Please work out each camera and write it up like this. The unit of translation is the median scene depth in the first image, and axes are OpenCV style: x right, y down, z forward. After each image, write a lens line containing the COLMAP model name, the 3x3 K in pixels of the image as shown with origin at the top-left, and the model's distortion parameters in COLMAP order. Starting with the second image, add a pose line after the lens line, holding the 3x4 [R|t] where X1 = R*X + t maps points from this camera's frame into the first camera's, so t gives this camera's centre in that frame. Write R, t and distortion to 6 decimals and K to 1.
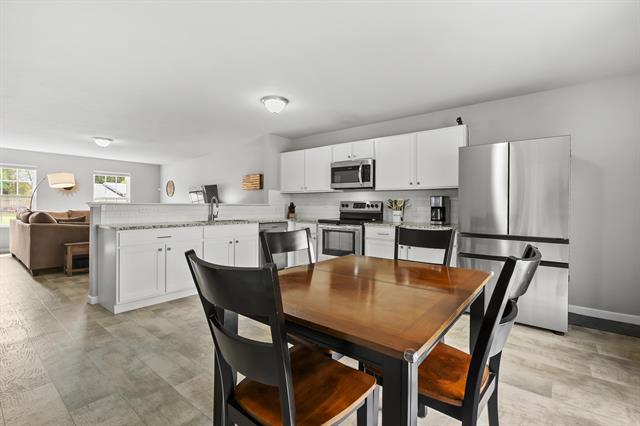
lens RADIAL K [[287.0, 0, 320.0], [0, 287.0, 213.0], [0, 0, 1]] dist [-0.012504, 0.000438]
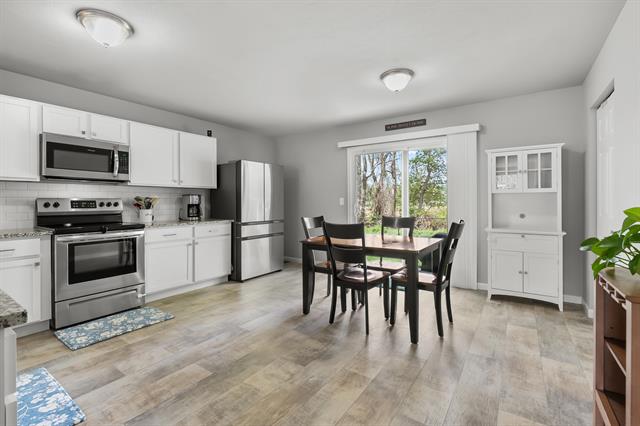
lens RADIAL K [[293.0, 0, 318.8], [0, 293.0, 200.3], [0, 0, 1]] dist [0.000711, 0.000251]
pose [[-0.063021, -0.000761, 0.998012, -0.539244], [0.029852, 0.999551, 0.002647, -0.018010], [-0.997566, 0.029959, -0.062970, 0.426542]]
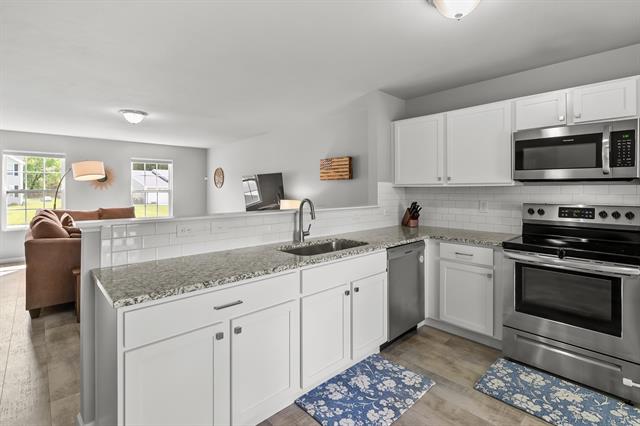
lens RADIAL K [[303.7, 0, 317.2], [0, 303.7, 190.5], [0, 0, 1]] dist [-0.001275, -0.000307]
pose [[0.988241, -0.008291, -0.152680, -0.211736], [0.004753, 0.999712, -0.023523, -0.048869], [0.152831, 0.022520, 0.987996, 0.349914]]
